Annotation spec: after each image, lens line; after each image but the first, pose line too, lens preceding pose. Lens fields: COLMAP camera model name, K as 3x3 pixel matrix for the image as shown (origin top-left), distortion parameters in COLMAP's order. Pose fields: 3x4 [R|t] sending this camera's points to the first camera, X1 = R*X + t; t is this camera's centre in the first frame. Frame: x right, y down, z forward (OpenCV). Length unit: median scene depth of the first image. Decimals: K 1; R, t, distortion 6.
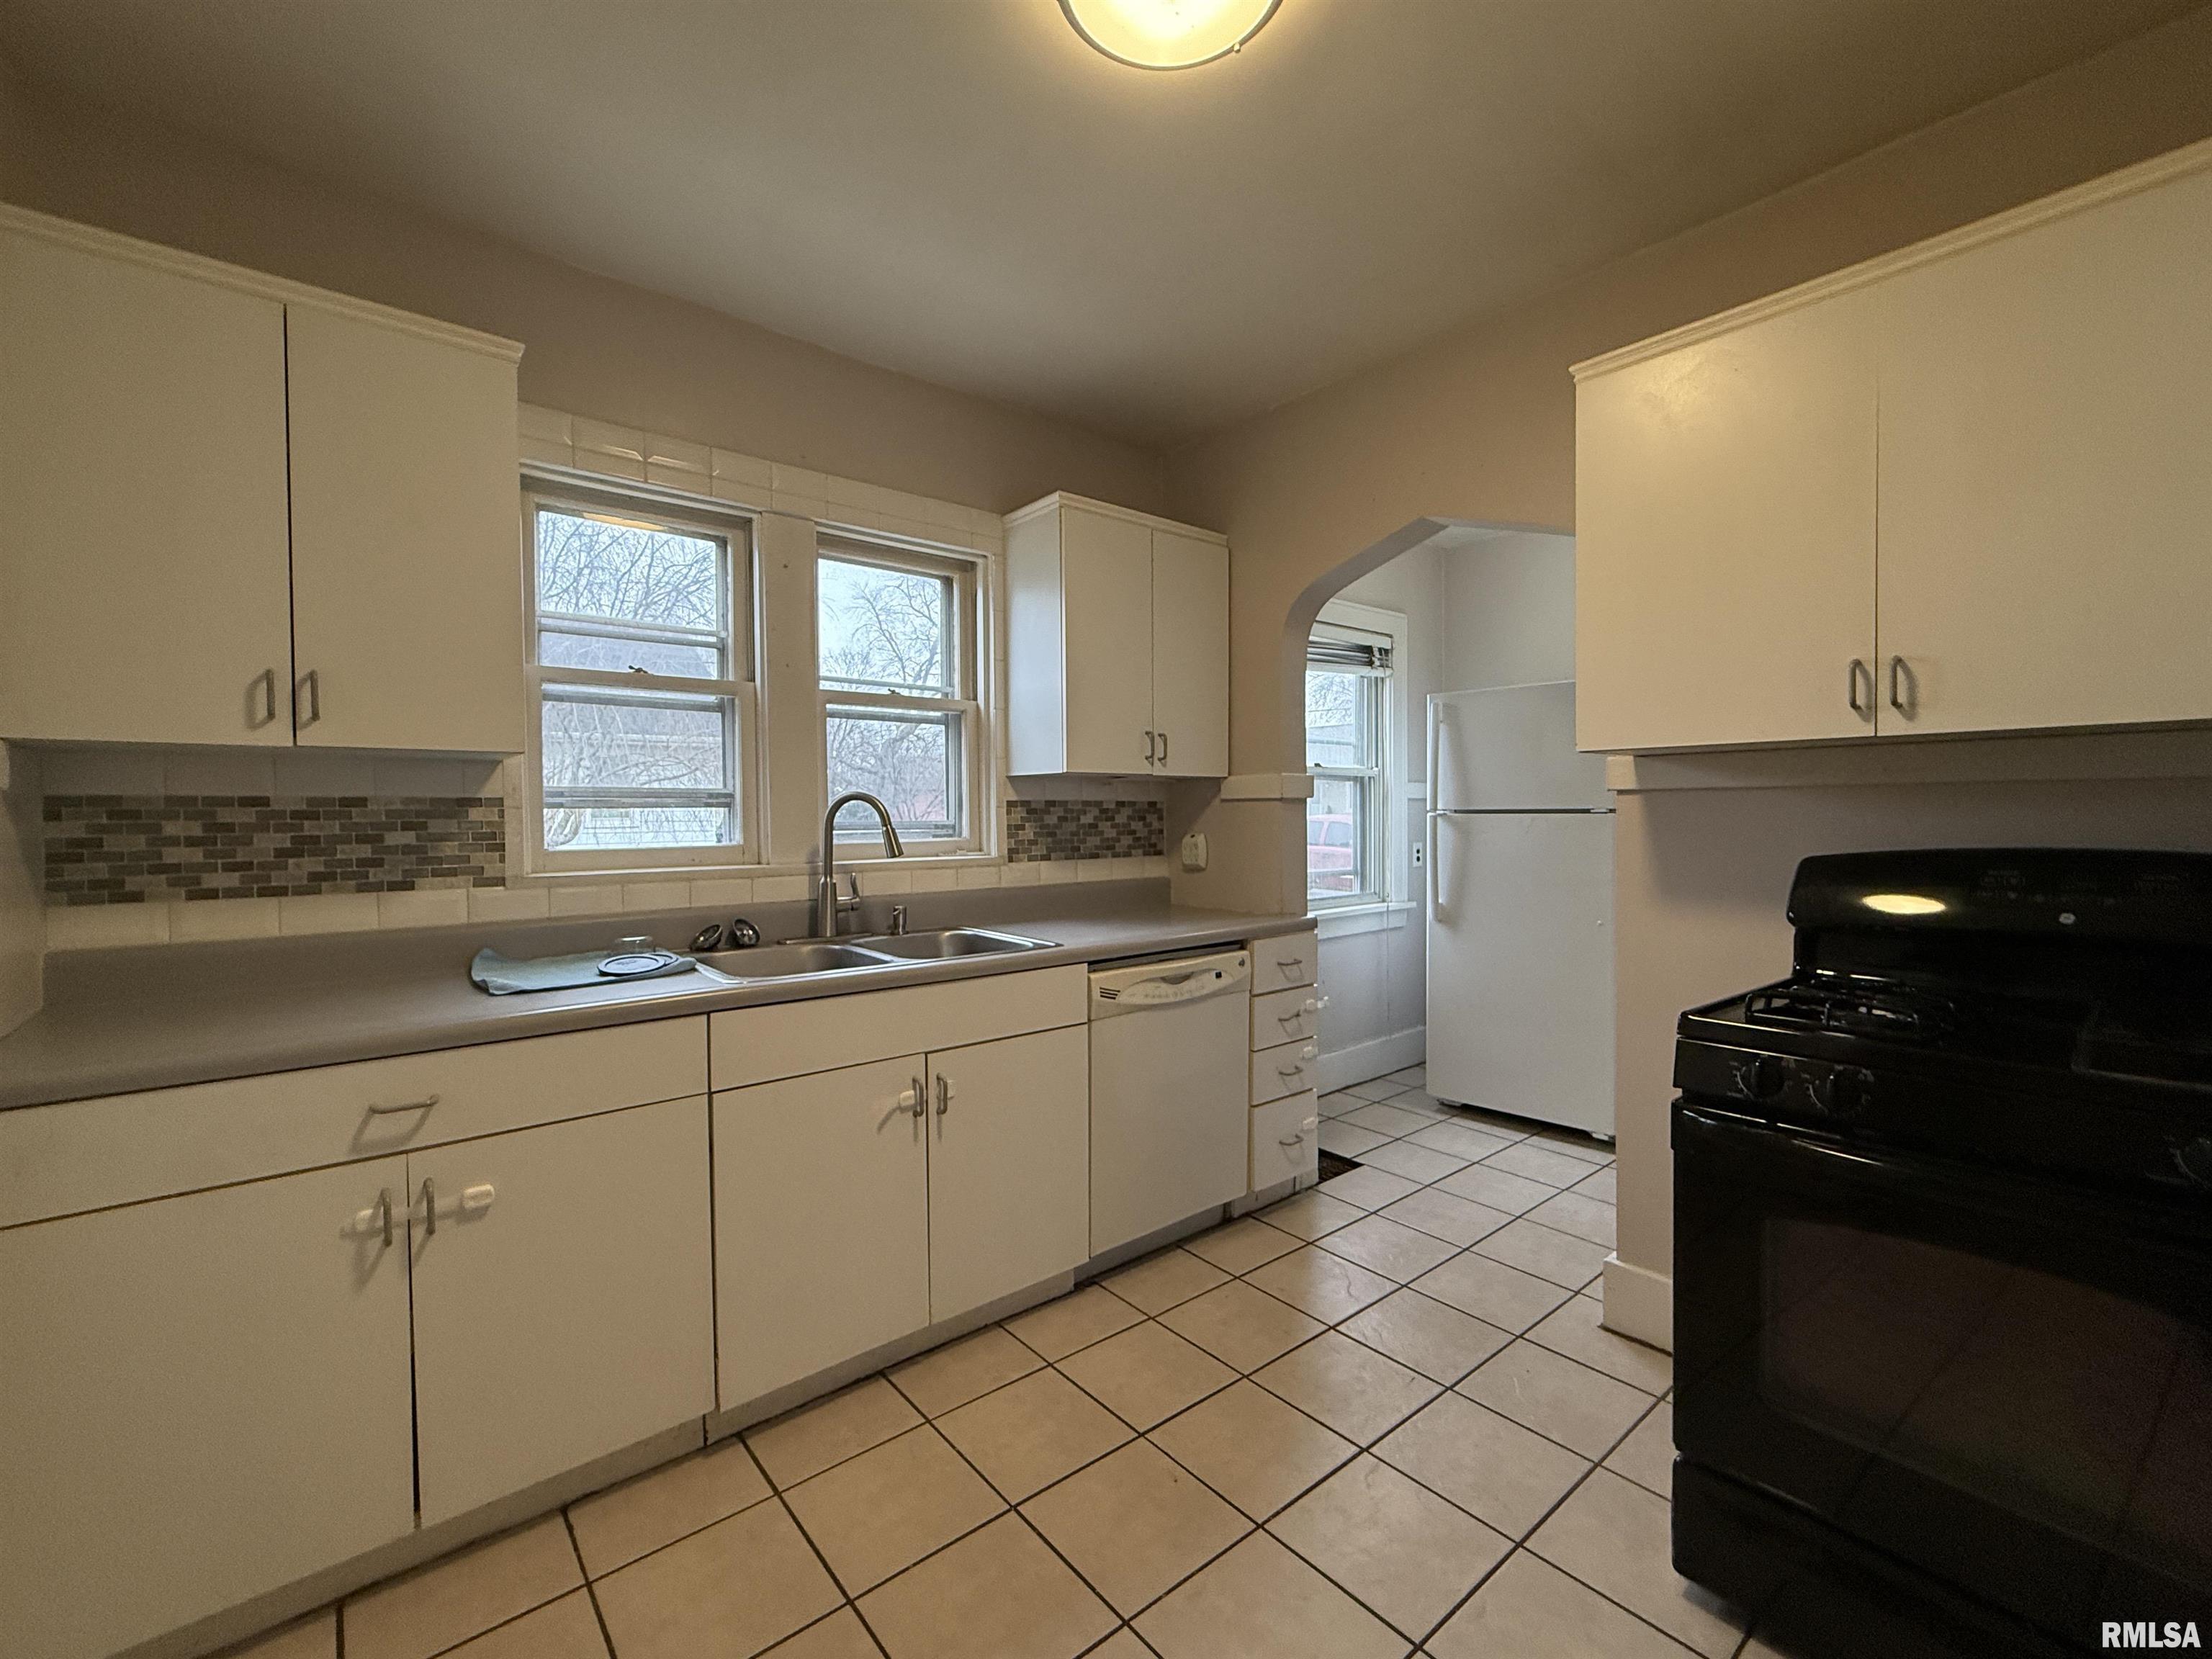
lens RADIAL K [[939.4, 0, 1107.7], [0, 939.4, 818.7], [0, 0, 1]] dist [-0.001176, 0.000331]
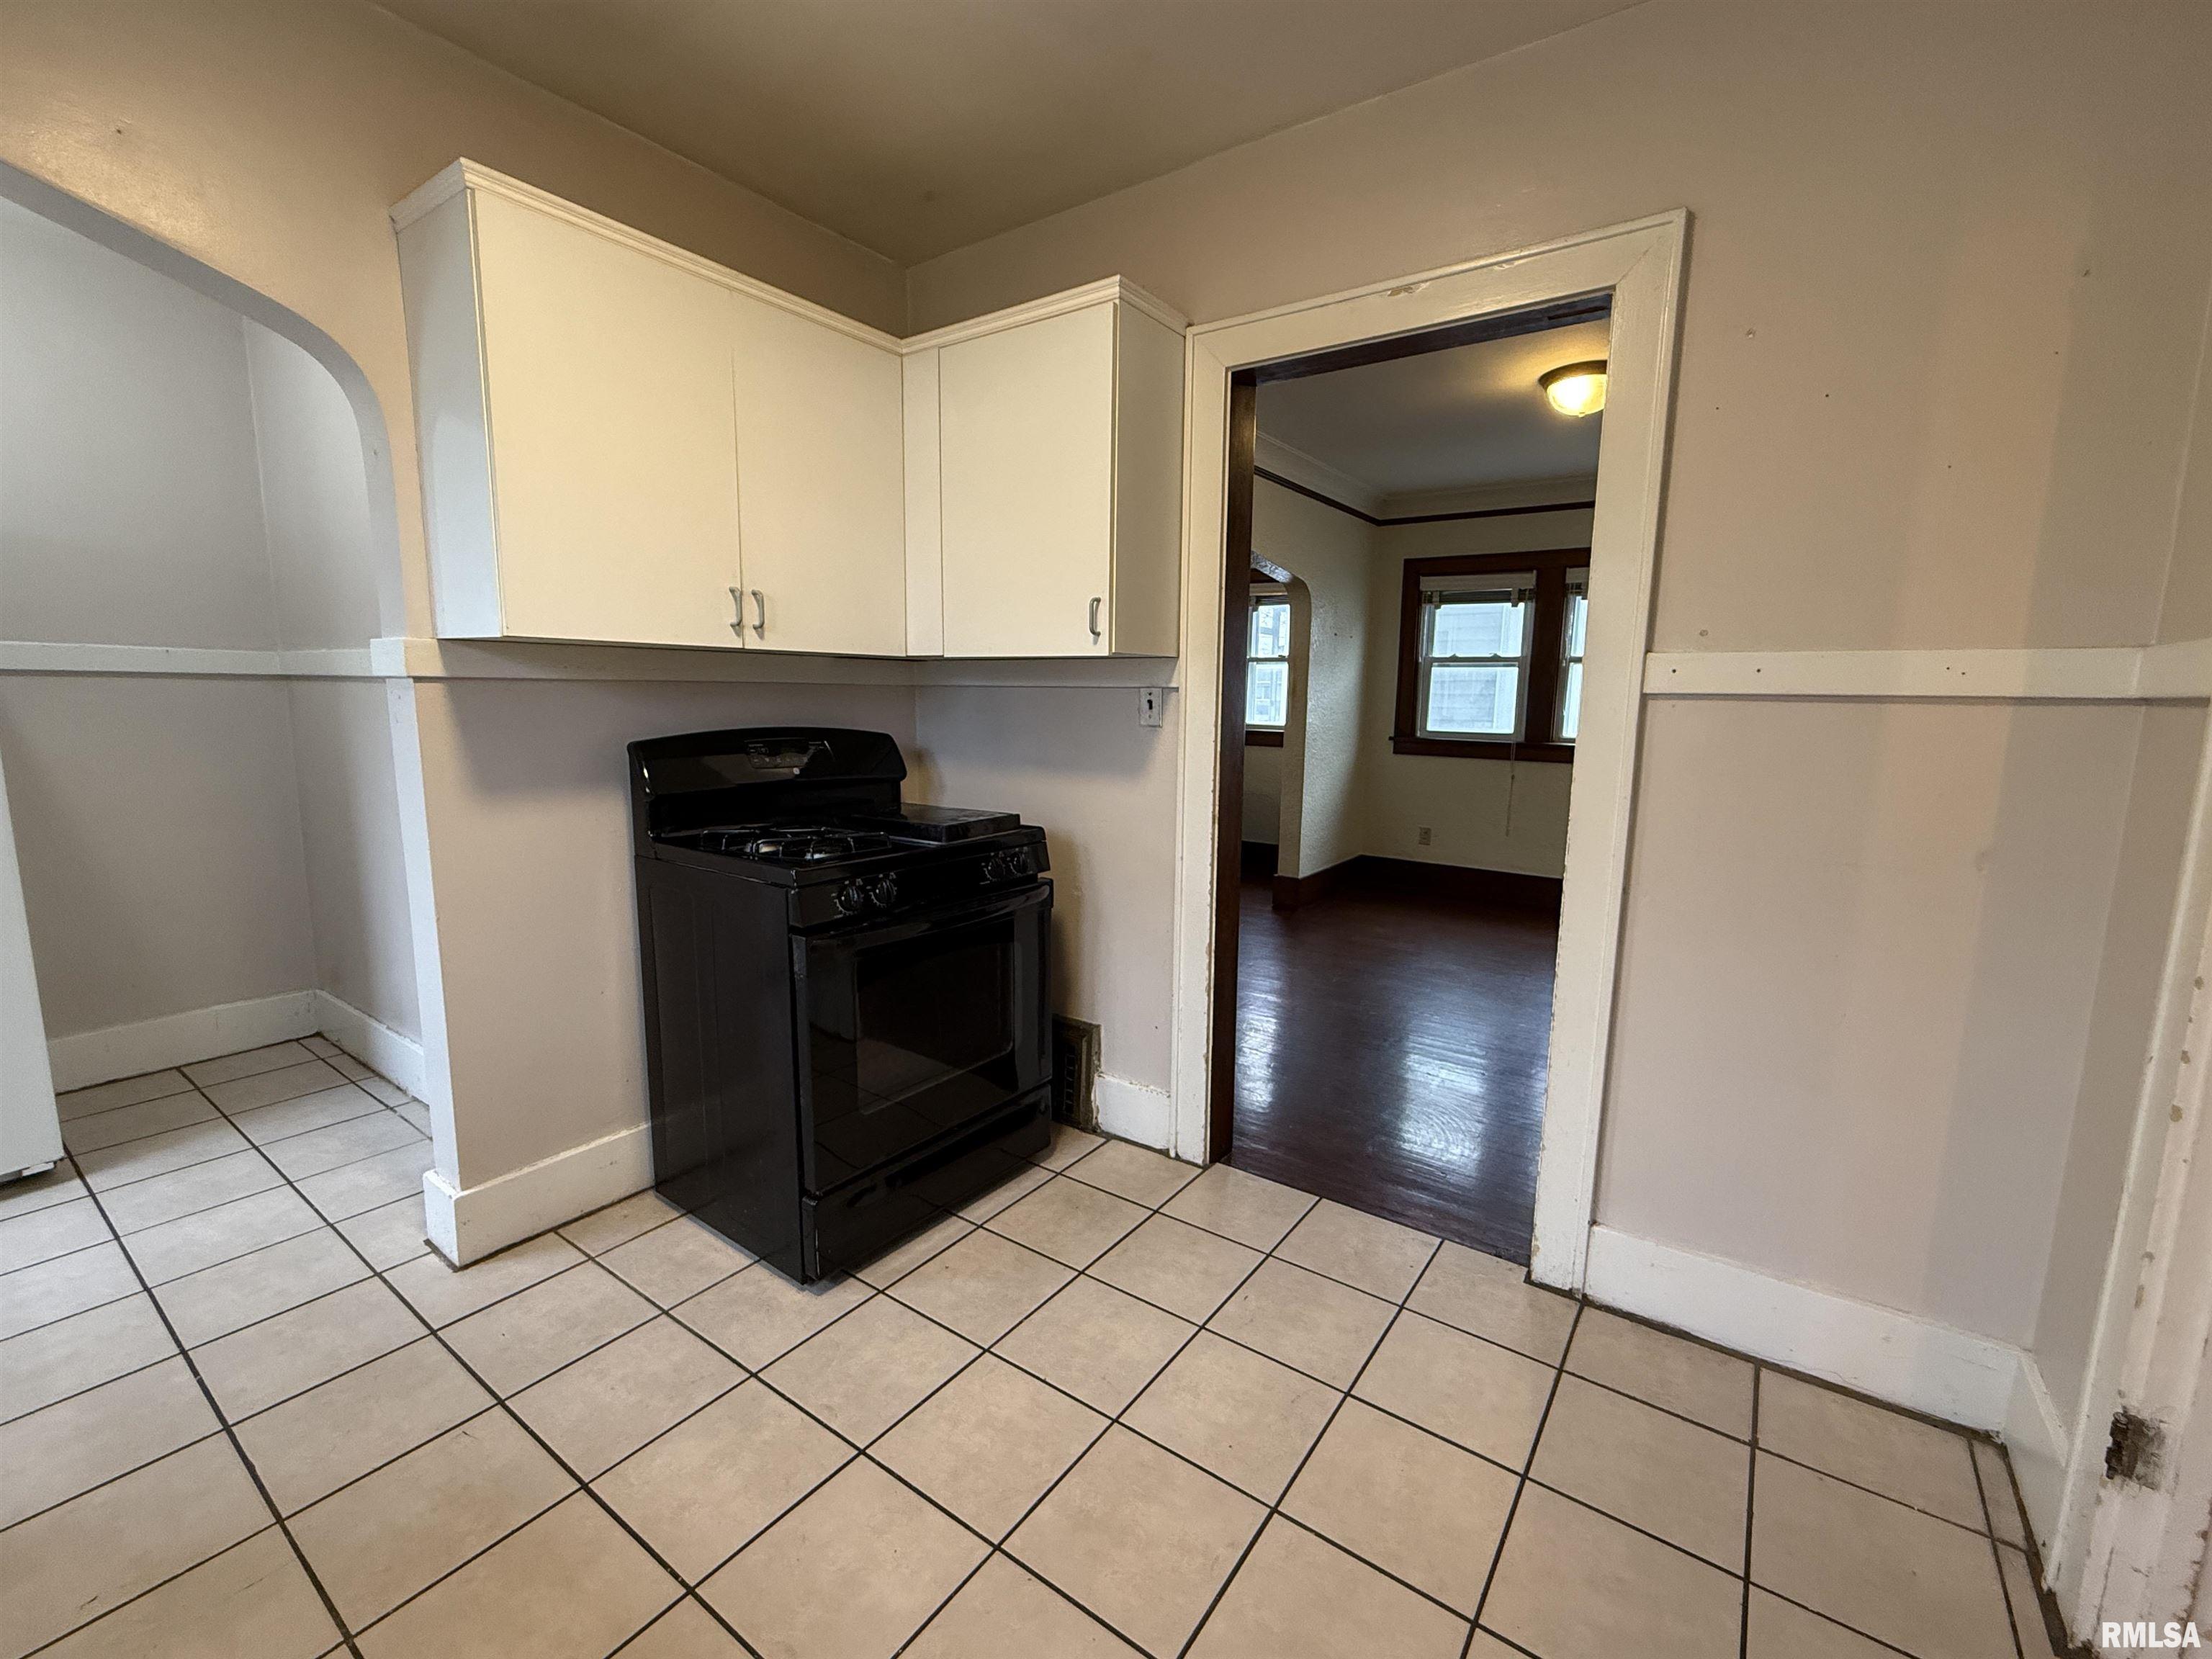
lens RADIAL K [[939.4, 0, 1111.5], [0, 939.4, 833.6], [0, 0, 1]] dist [-0.001176, 0.000331]
pose [[-0.249483, -0.130479, 0.959549, -0.631147], [-0.001992, 0.990948, 0.134231, -0.006521], [-0.968377, 0.031577, -0.247485, 0.825434]]
